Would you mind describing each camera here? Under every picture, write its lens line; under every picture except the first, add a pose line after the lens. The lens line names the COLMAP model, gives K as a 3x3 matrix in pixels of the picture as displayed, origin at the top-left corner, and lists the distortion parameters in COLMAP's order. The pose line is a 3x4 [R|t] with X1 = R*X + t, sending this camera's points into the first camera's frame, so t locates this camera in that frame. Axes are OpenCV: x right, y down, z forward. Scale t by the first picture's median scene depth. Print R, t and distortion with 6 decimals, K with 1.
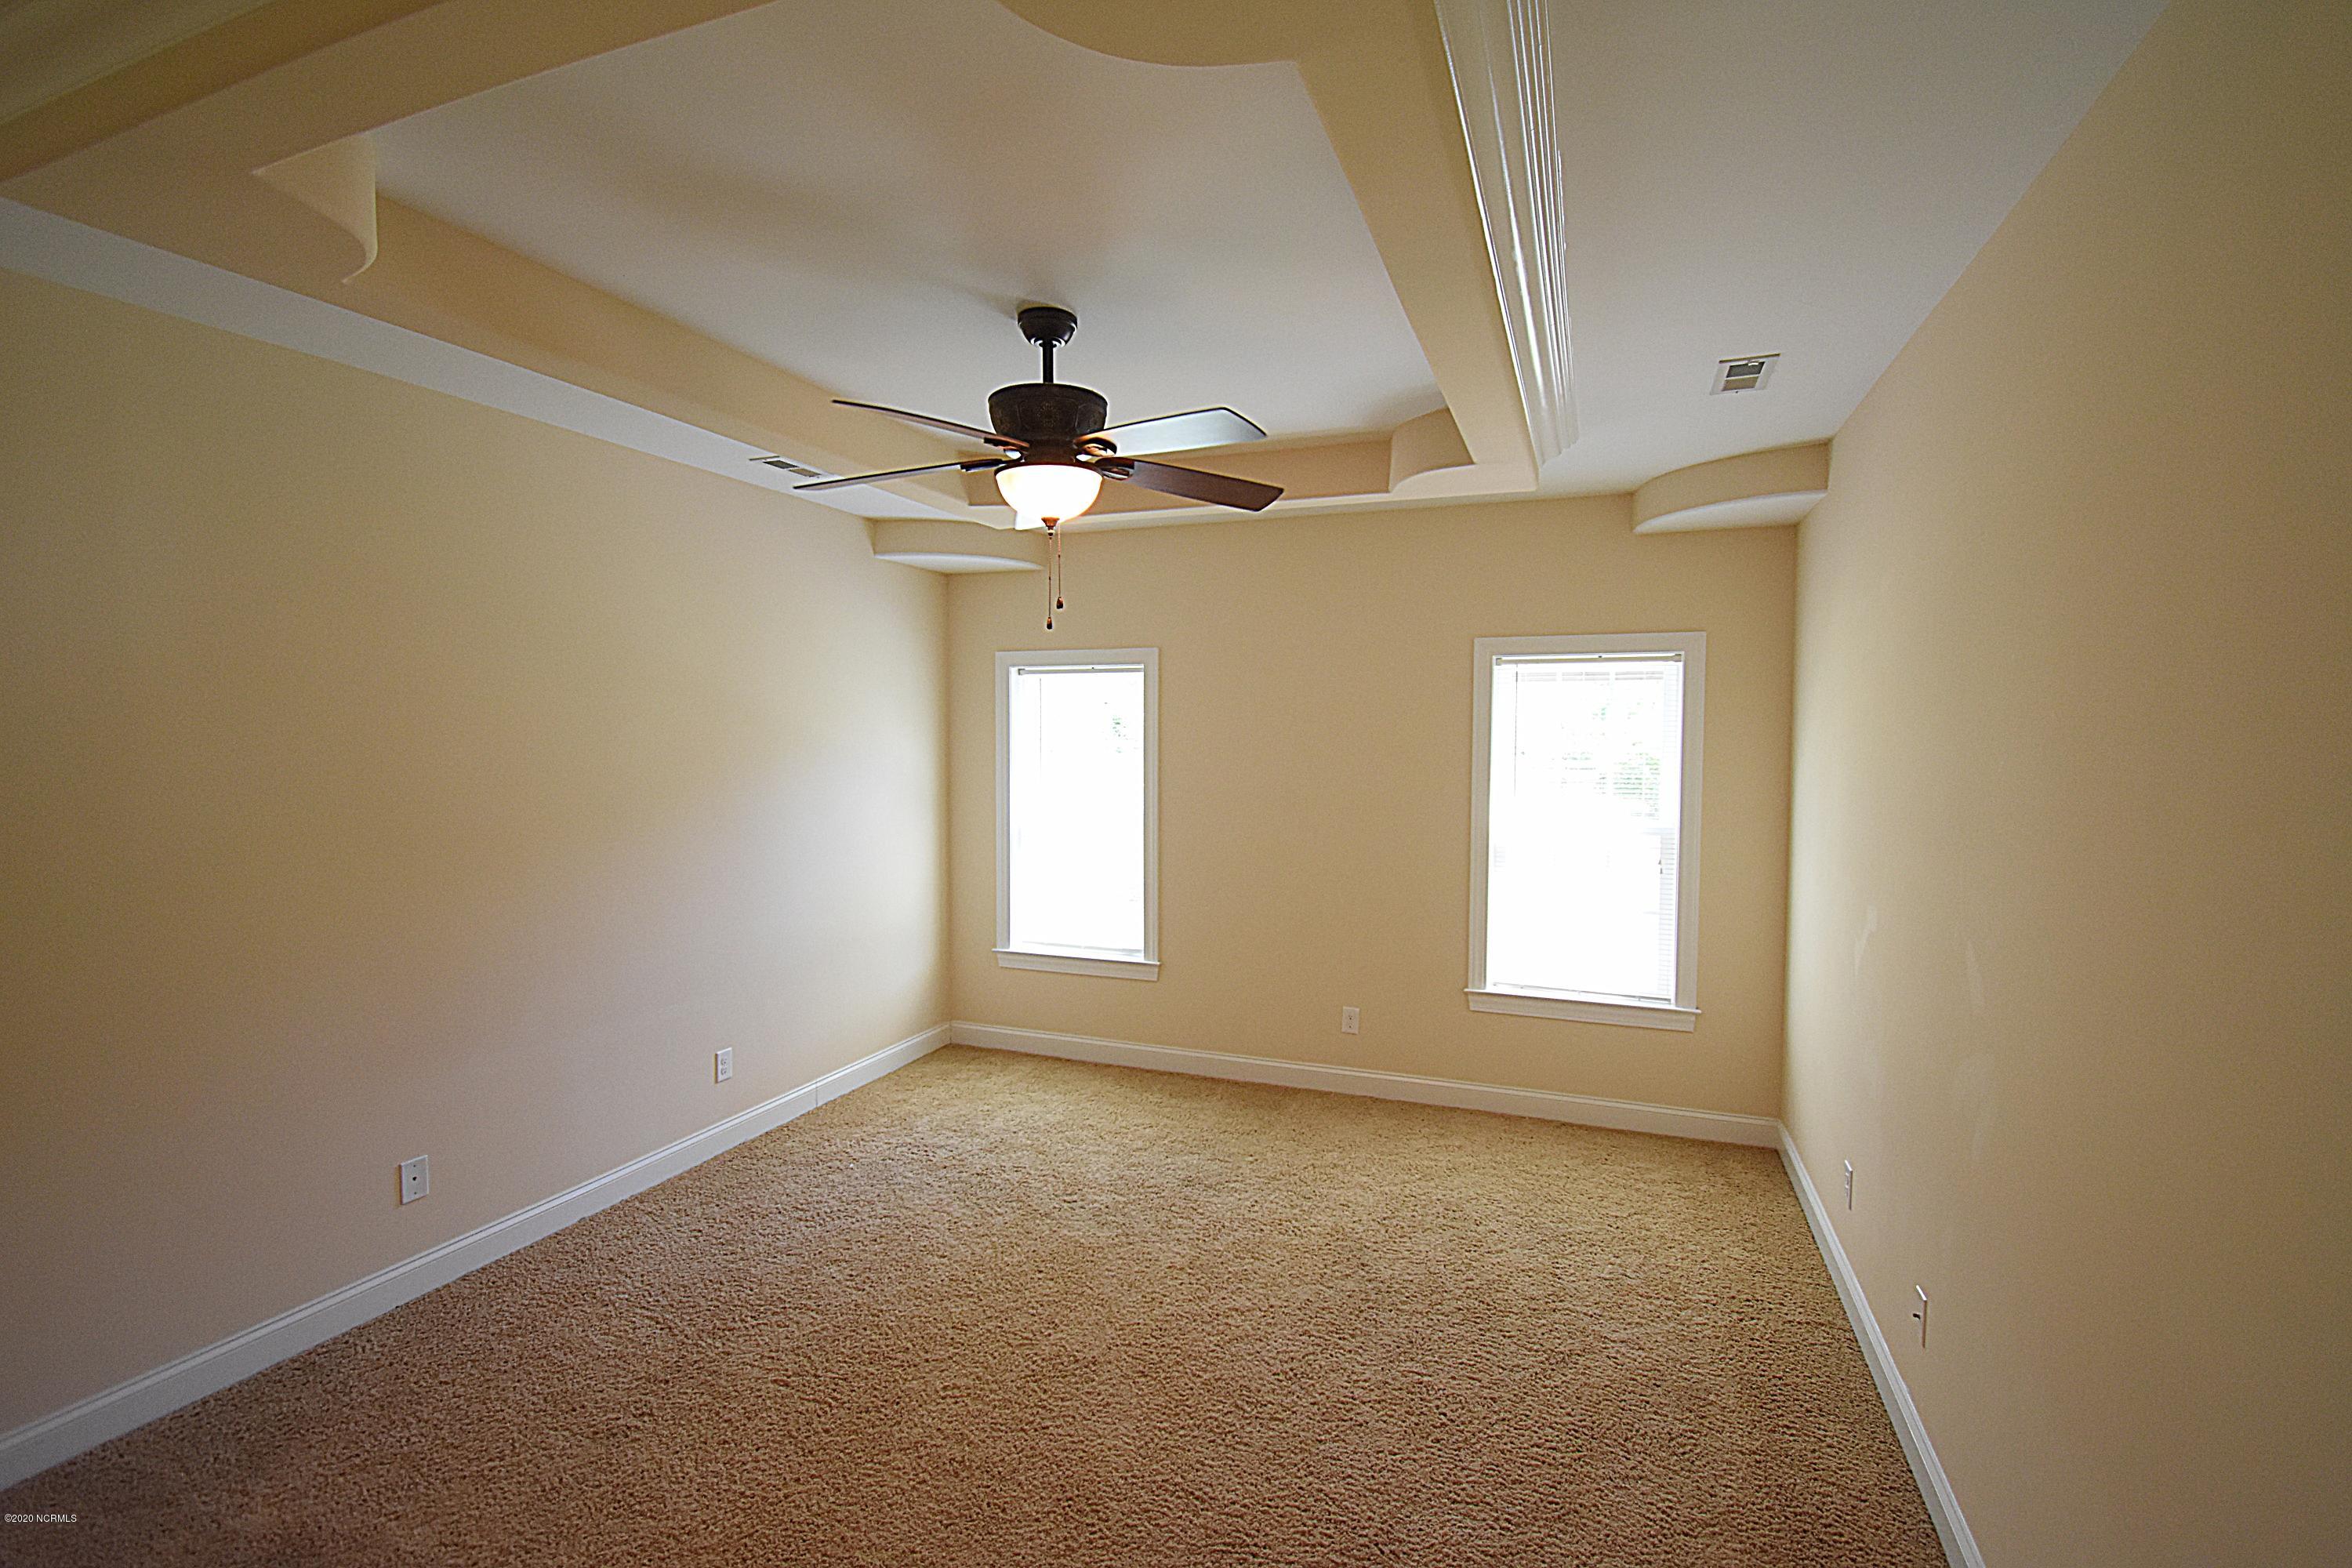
lens RADIAL K [[1047.5, 0, 1129.0], [0, 1047.5, 766.1], [0, 0, 1]] dist [0.014502, -0.018669]
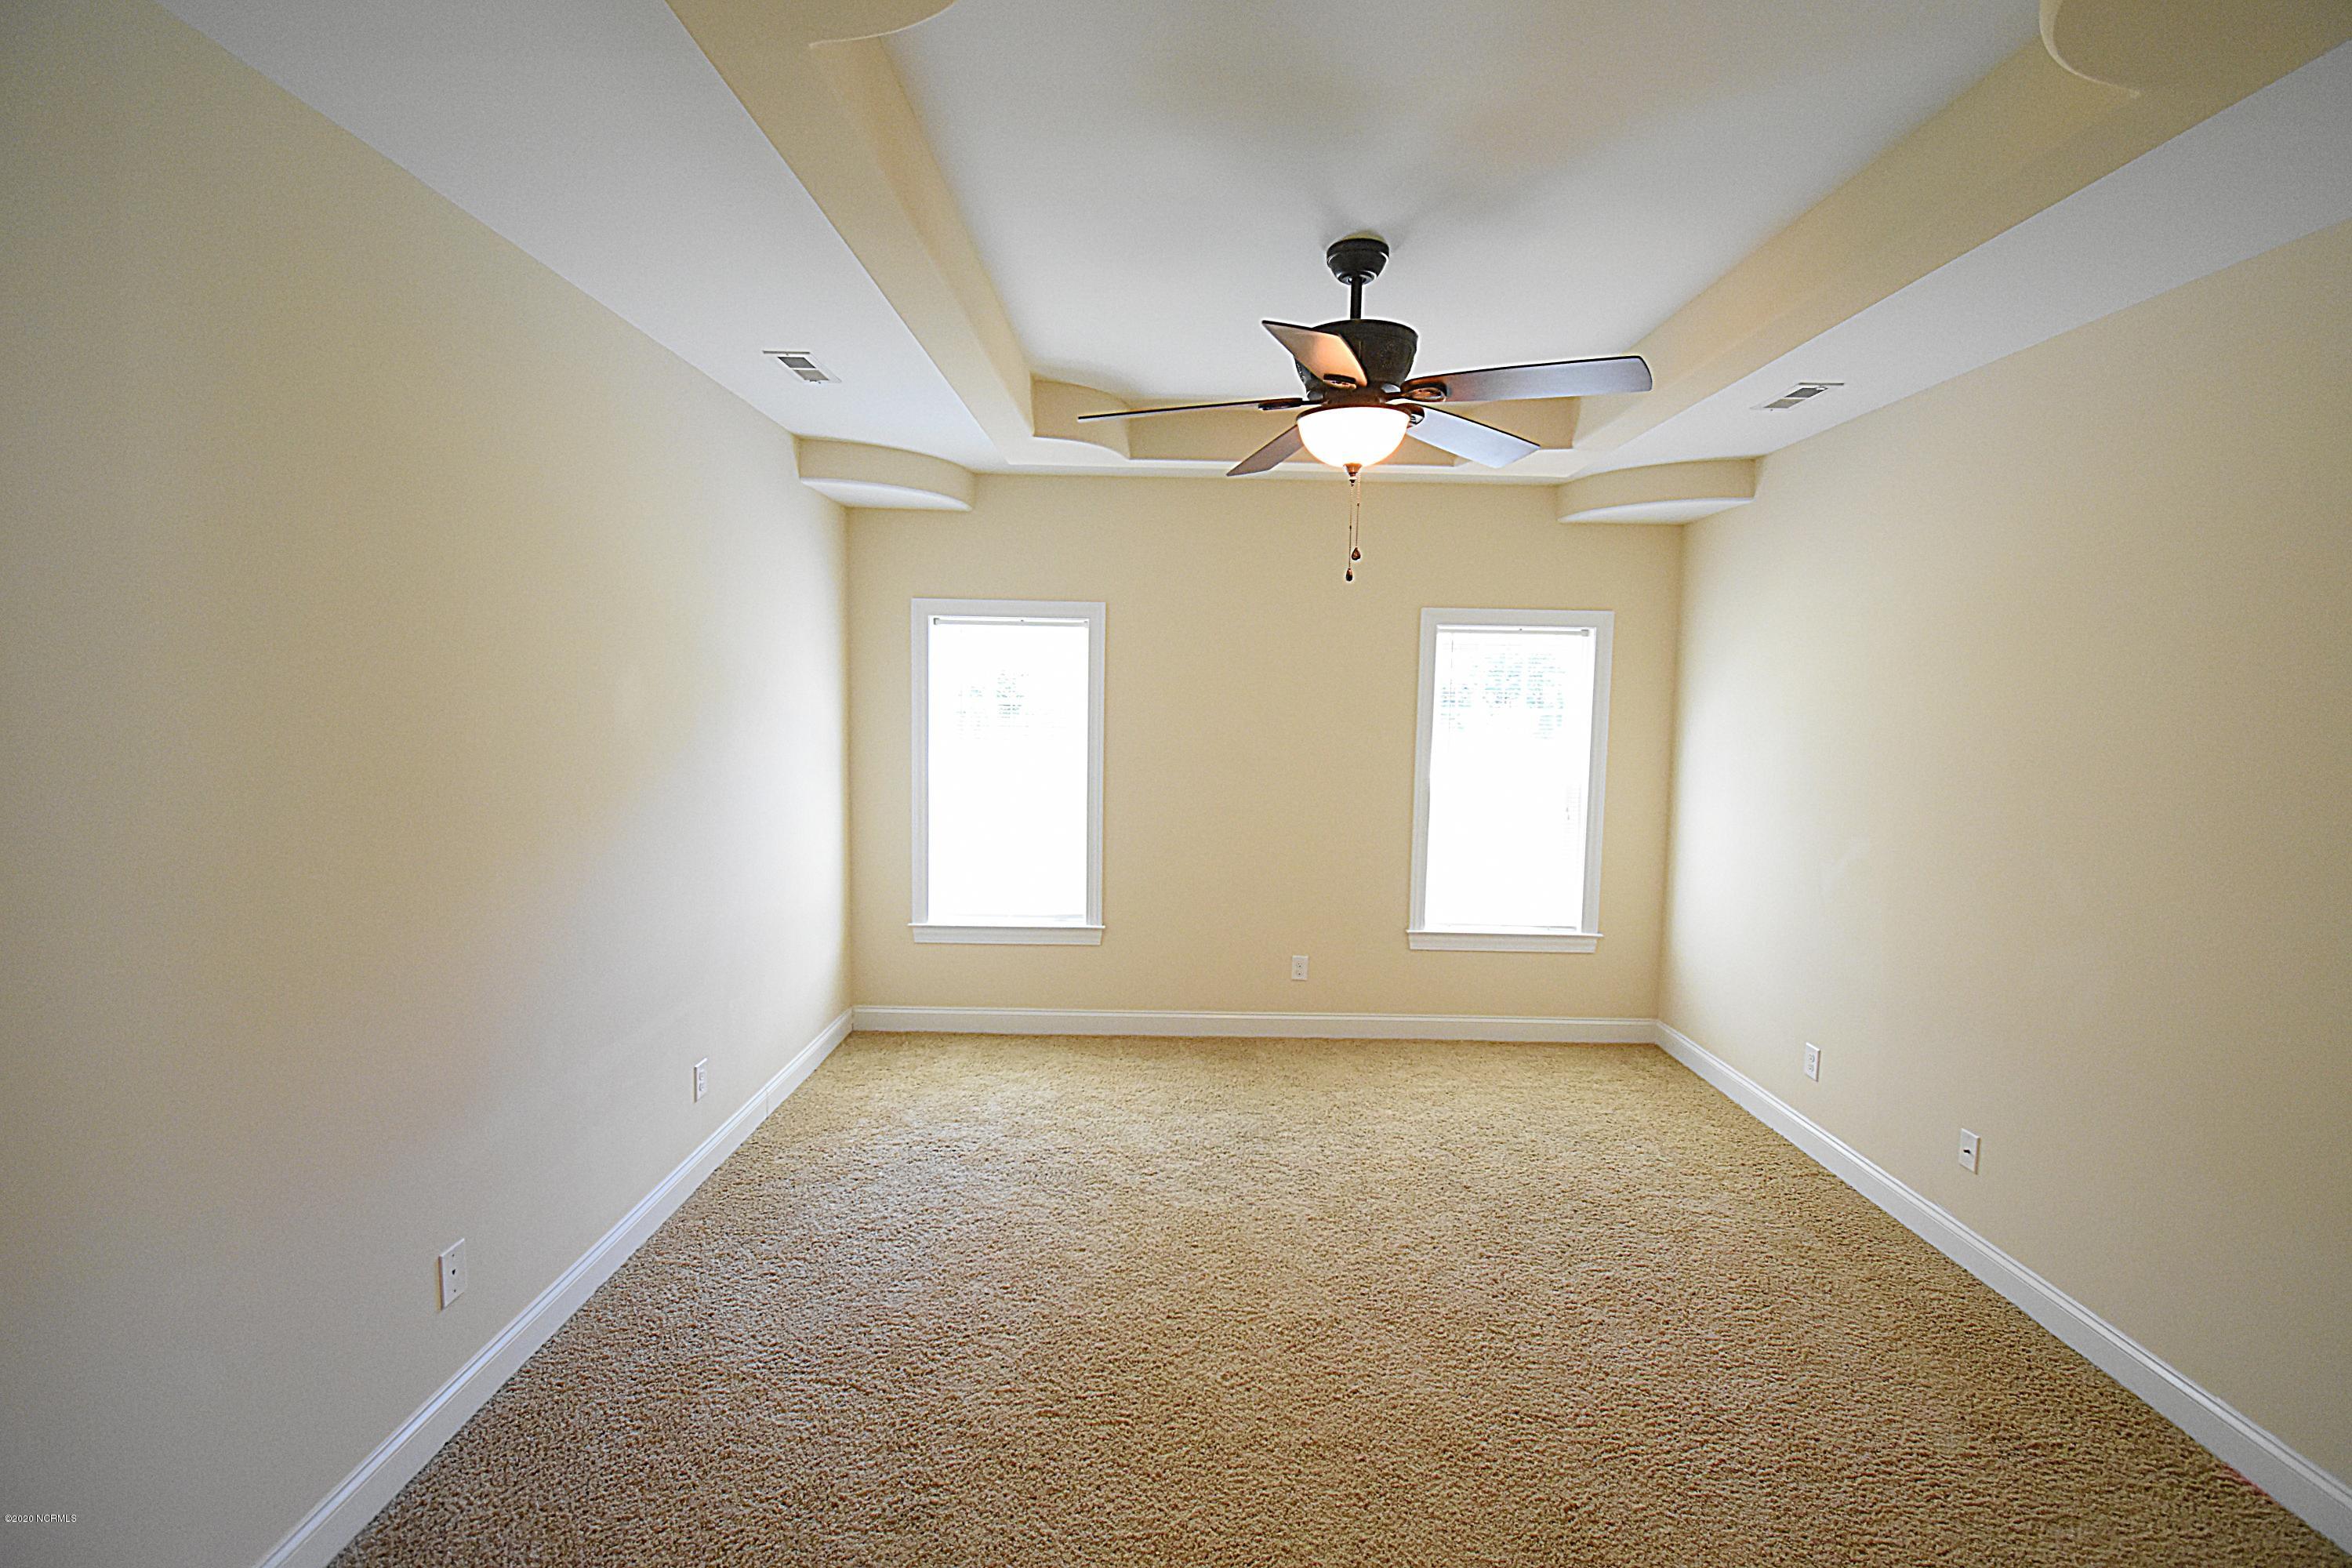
lens RADIAL K [[1047.5, 0, 1158.7], [0, 1047.5, 765.3], [0, 0, 1]] dist [0.014502, -0.018669]
pose [[0.929974, -0.009834, 0.367494, -0.339215], [-0.003712, 0.999340, 0.036136, 0.002608], [-0.367607, -0.034969, 0.929324, 0.093820]]
